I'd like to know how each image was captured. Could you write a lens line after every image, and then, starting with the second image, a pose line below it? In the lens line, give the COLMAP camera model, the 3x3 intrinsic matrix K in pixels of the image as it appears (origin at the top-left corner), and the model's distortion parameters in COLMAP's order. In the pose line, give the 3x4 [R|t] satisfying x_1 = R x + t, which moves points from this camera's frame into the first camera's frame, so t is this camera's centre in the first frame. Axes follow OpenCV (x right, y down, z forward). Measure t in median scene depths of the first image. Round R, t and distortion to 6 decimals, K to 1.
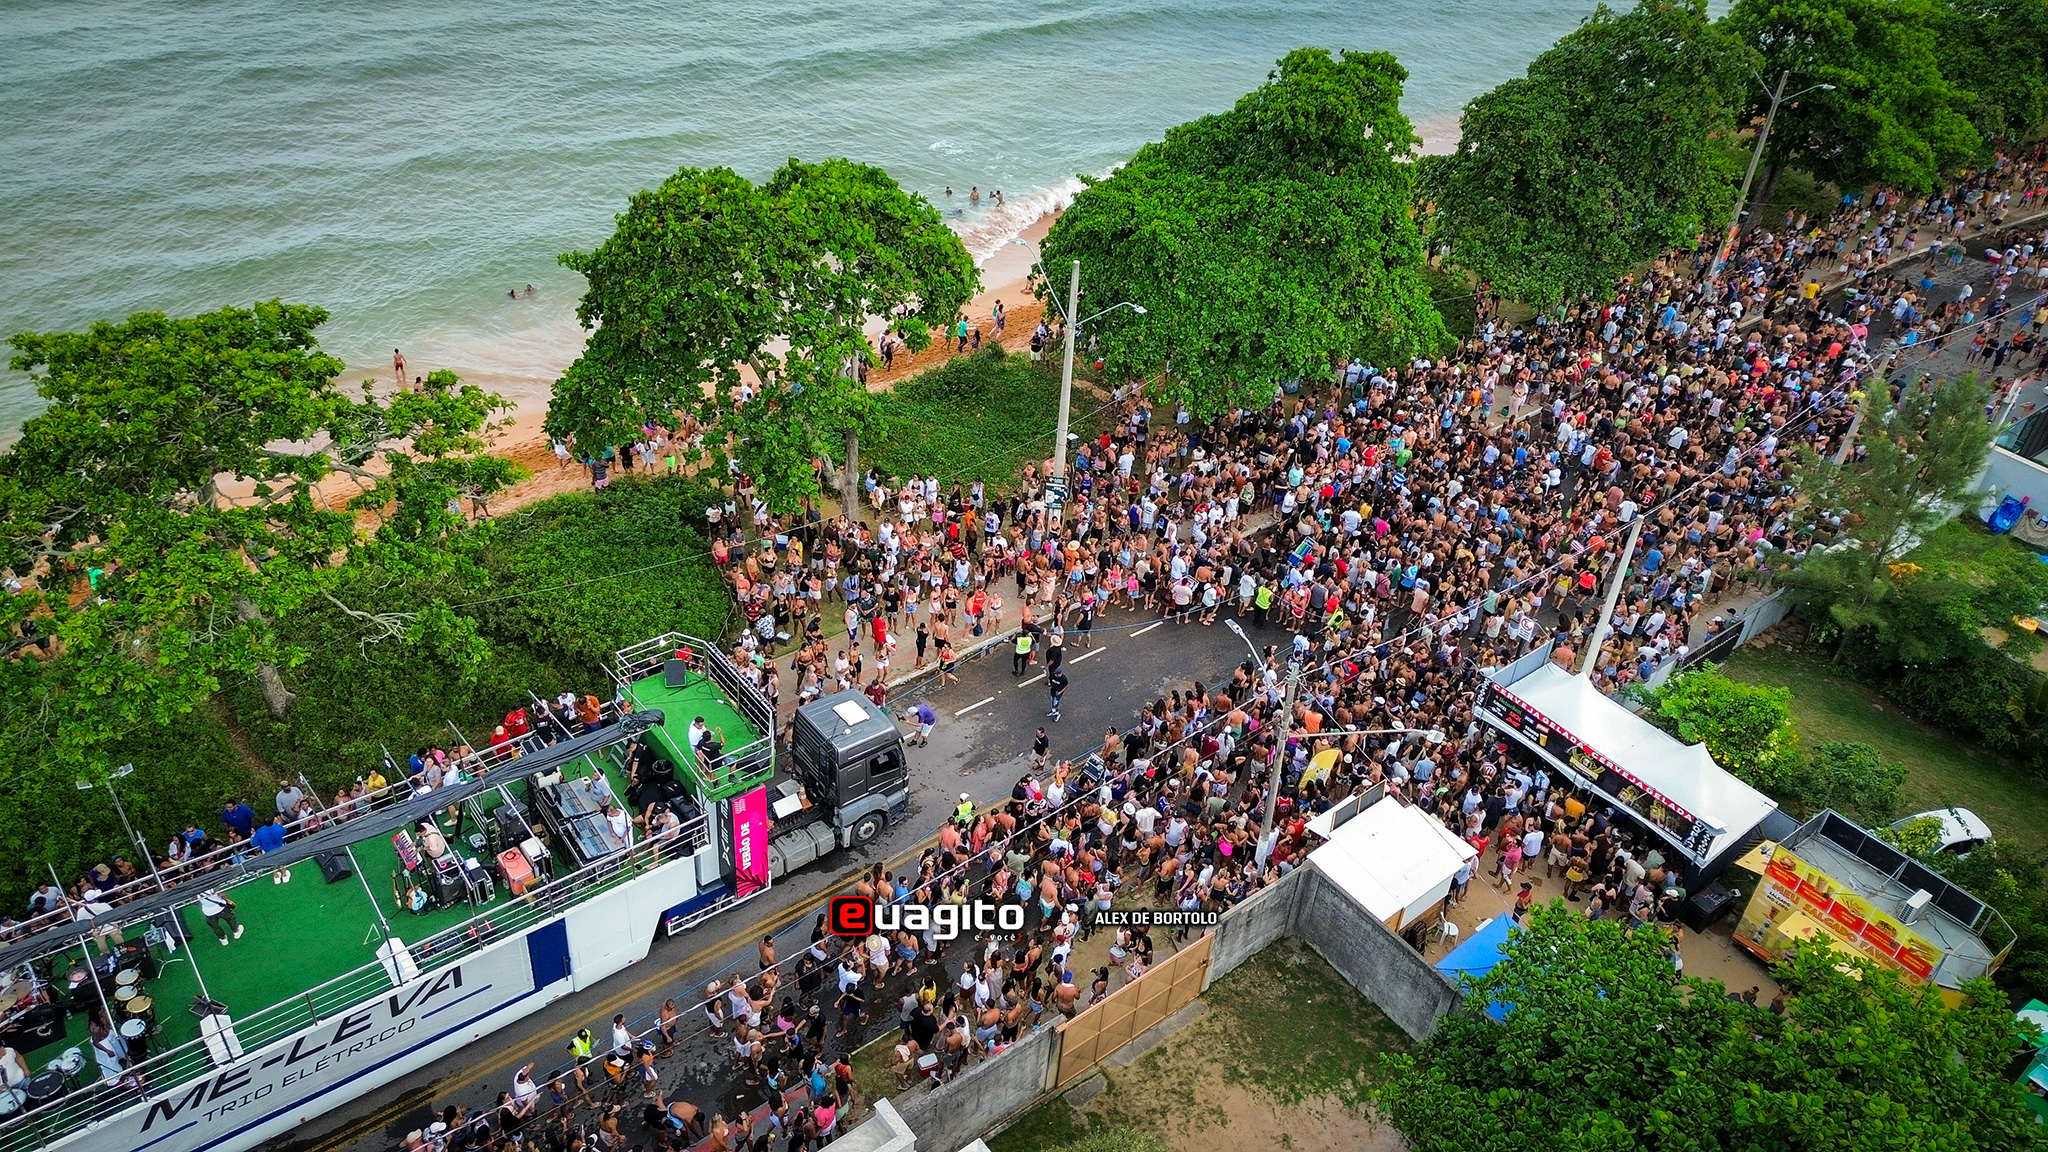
lens RADIAL K [[1441.3, 0, 1024.0], [0, 1441.3, 576.0], [0, 0, 1]] dist [0.073698, -0.080180]
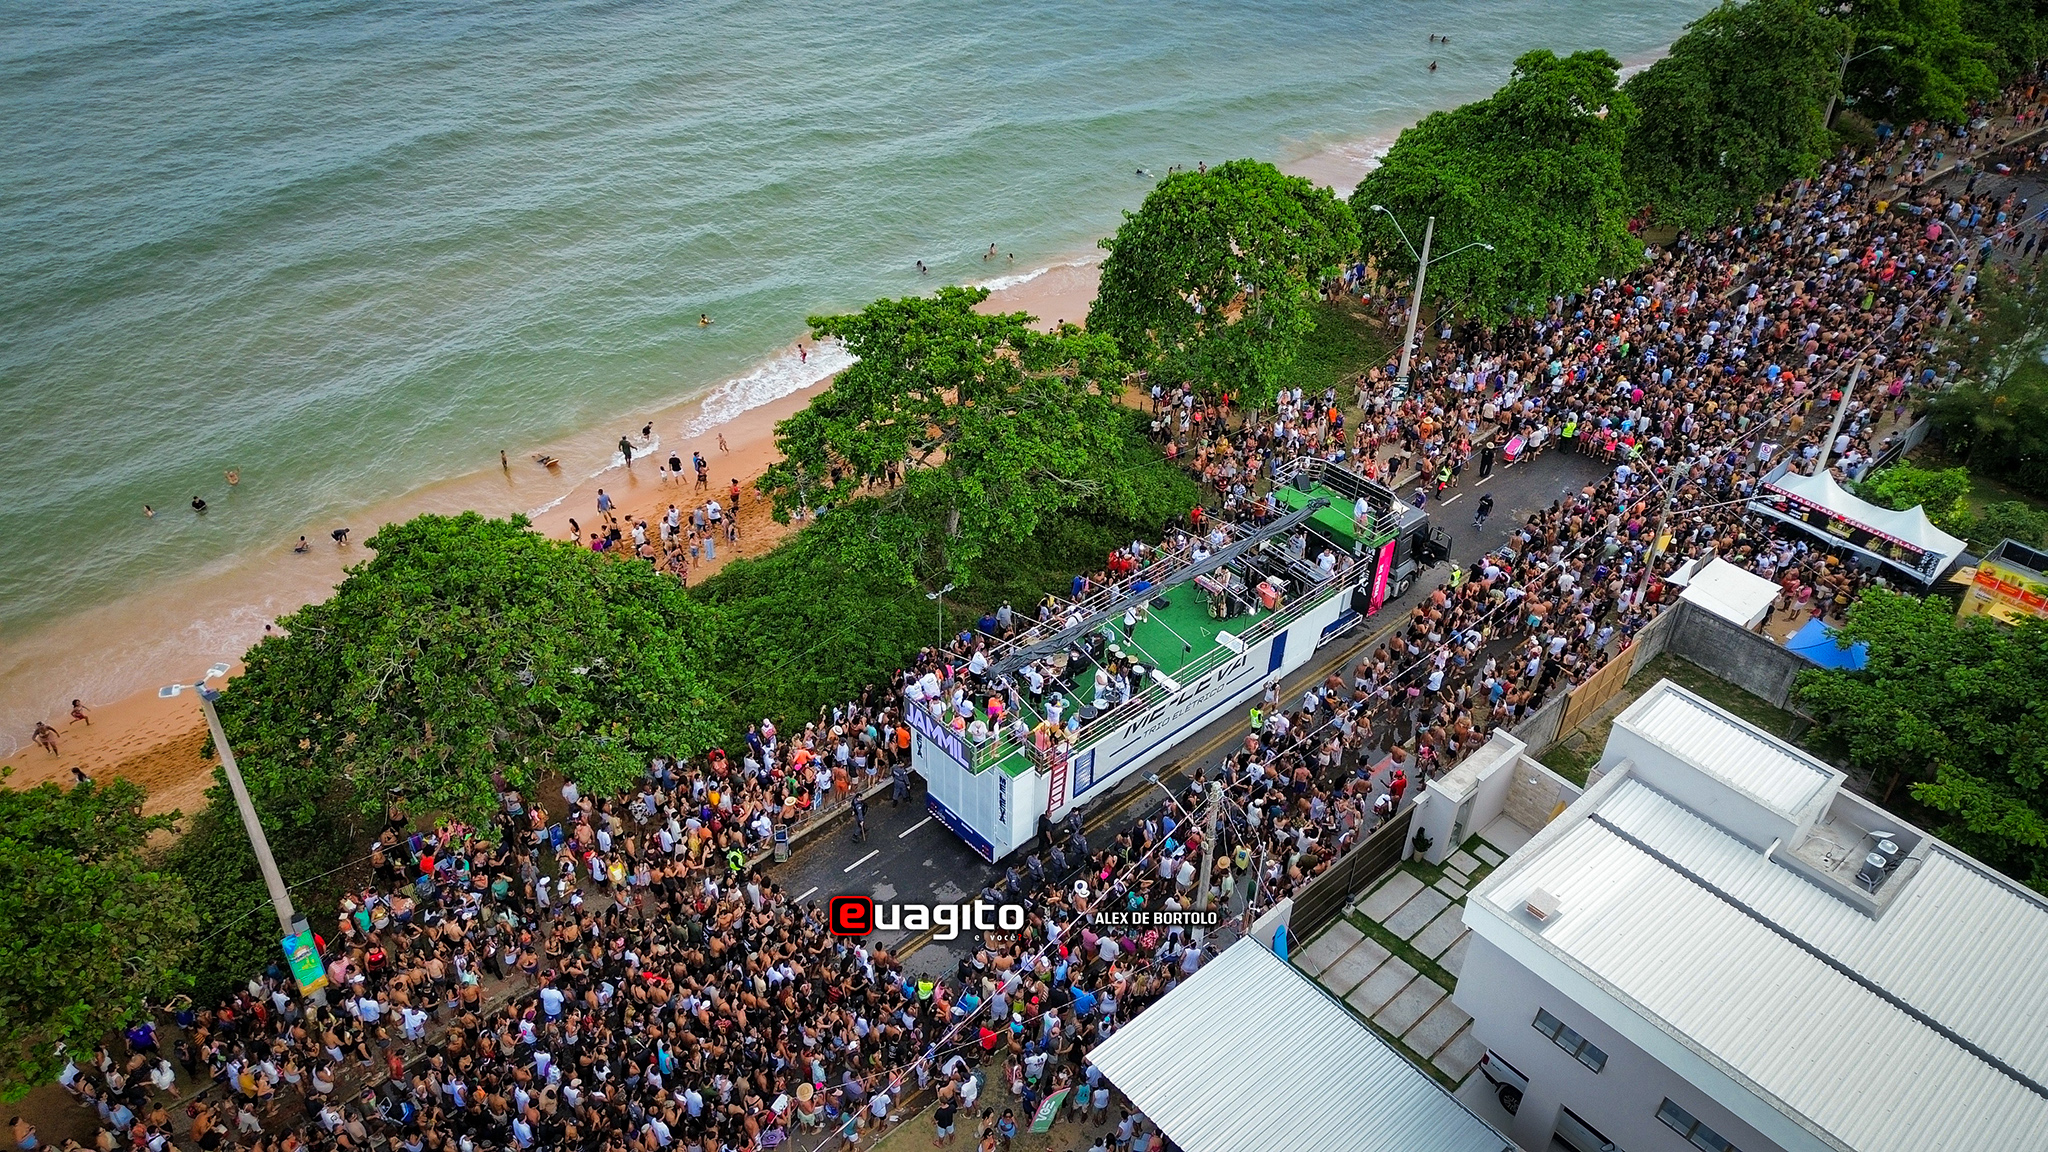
lens RADIAL K [[1438.0, 0, 1016.9], [0, 1438.0, 578.4], [0, 0, 1]] dist [0.049299, -0.051545]
pose [[0.996392, -0.080395, 0.027209, -0.389017], [0.079989, 0.996672, 0.015682, 0.070100], [-0.028379, -0.013449, 0.999507, -0.361555]]
